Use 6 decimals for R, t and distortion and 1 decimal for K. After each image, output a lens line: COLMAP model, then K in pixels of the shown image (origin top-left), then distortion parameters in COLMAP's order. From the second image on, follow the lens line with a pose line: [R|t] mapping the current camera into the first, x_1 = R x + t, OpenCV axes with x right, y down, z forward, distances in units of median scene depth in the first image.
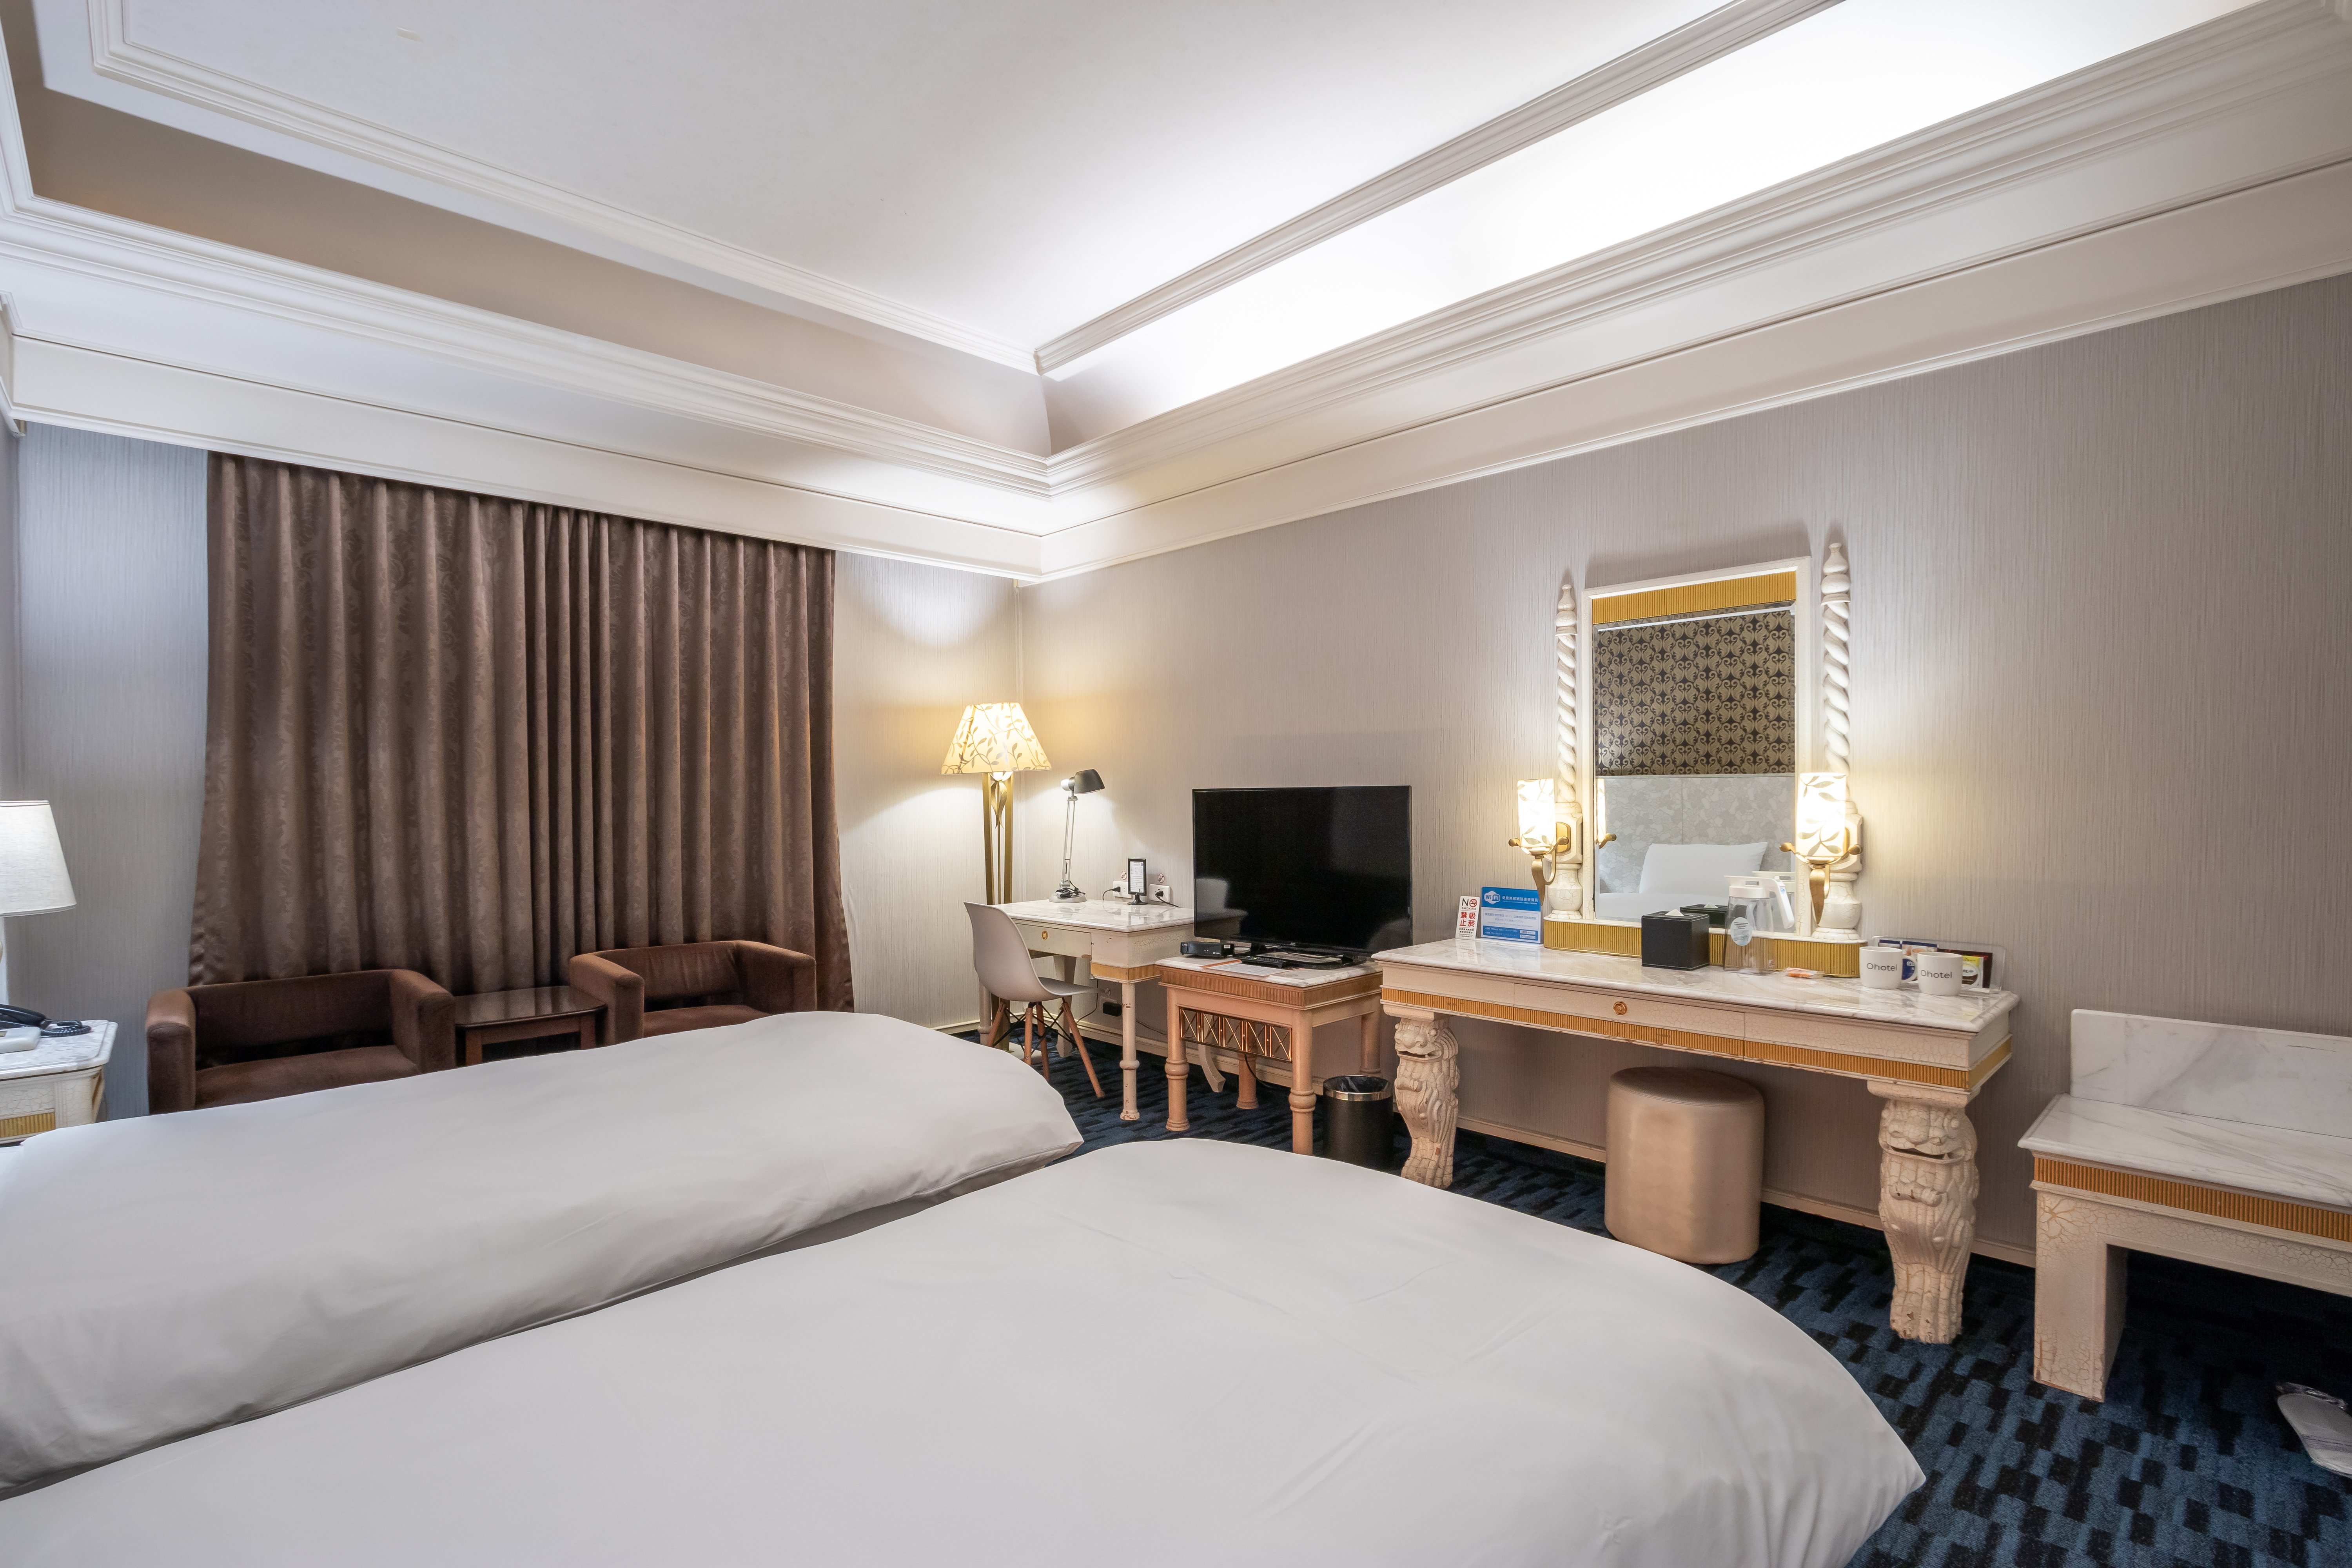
lens RADIAL K [[1080.8, 0, 1166.7], [0, 1080.8, 818.6], [0, 0, 1]] dist [-0.026033, 0.004898]
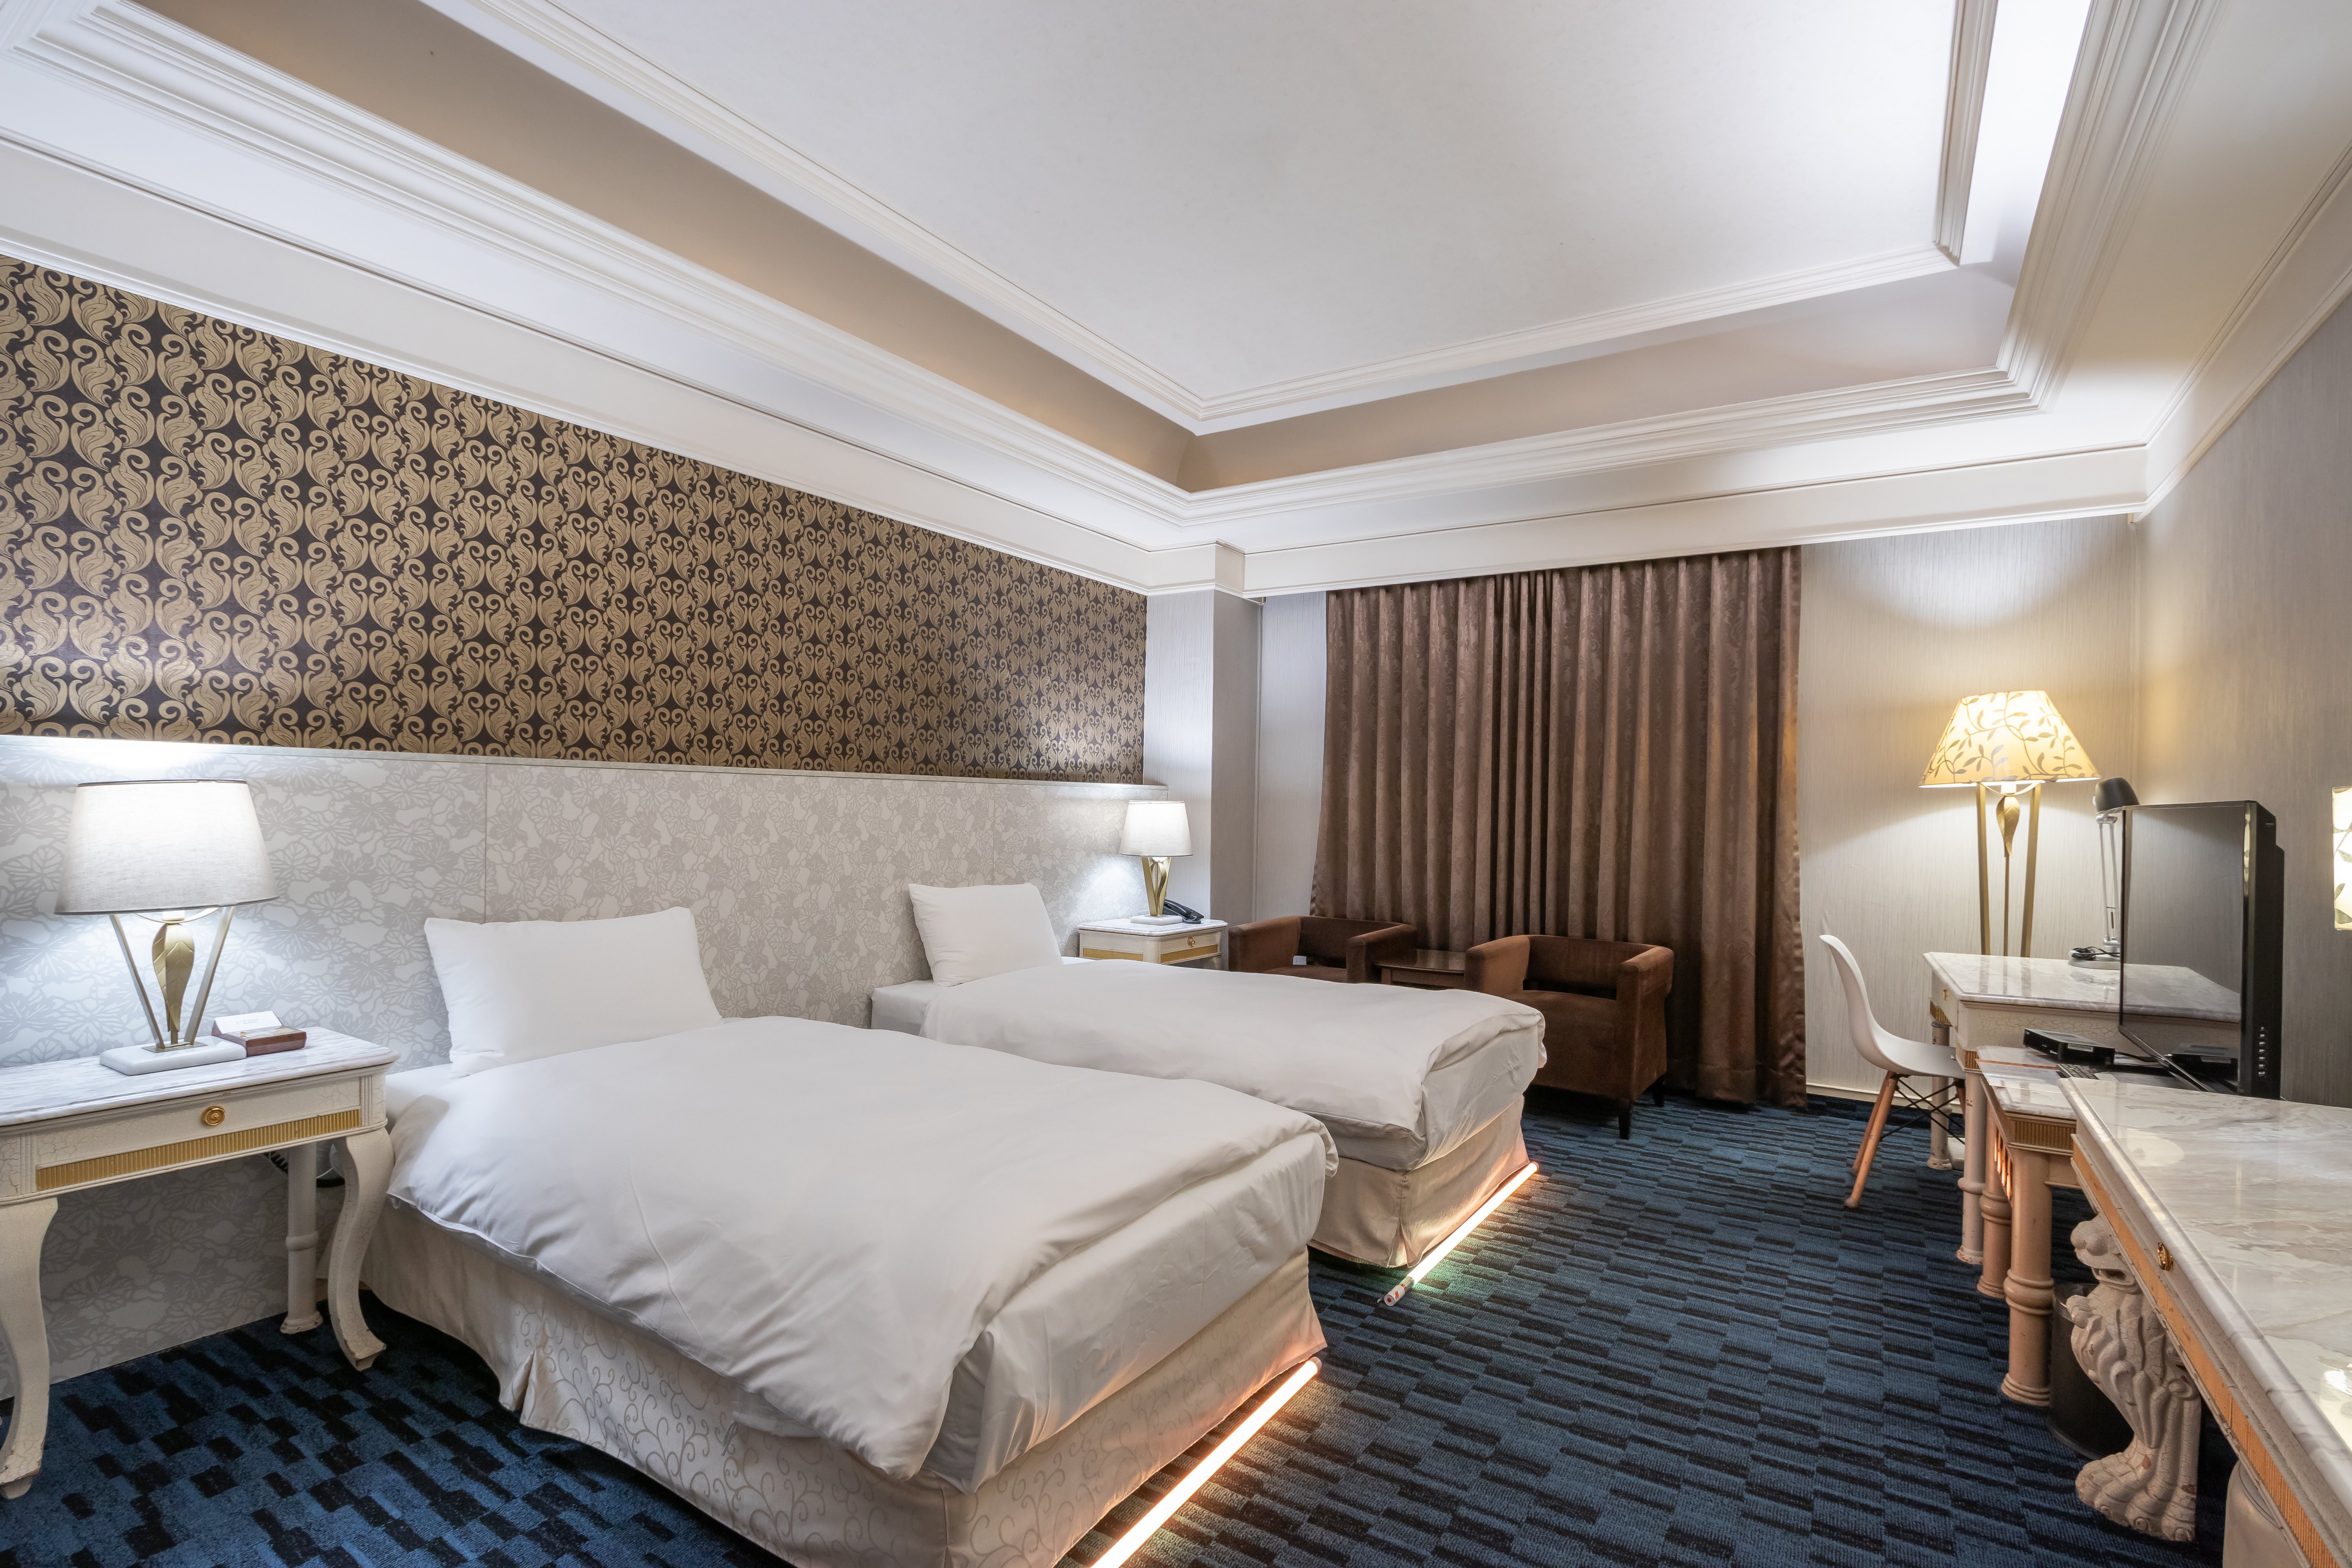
lens RADIAL K [[1080.8, 0, 1166.7], [0, 1080.8, 818.6], [0, 0, 1]] dist [-0.026033, 0.004898]
pose [[0.228600, 0.021564, -0.973282, 0.583902], [-0.038450, 0.999175, 0.013107, -0.006674], [0.972761, 0.034426, 0.229240, 0.337131]]
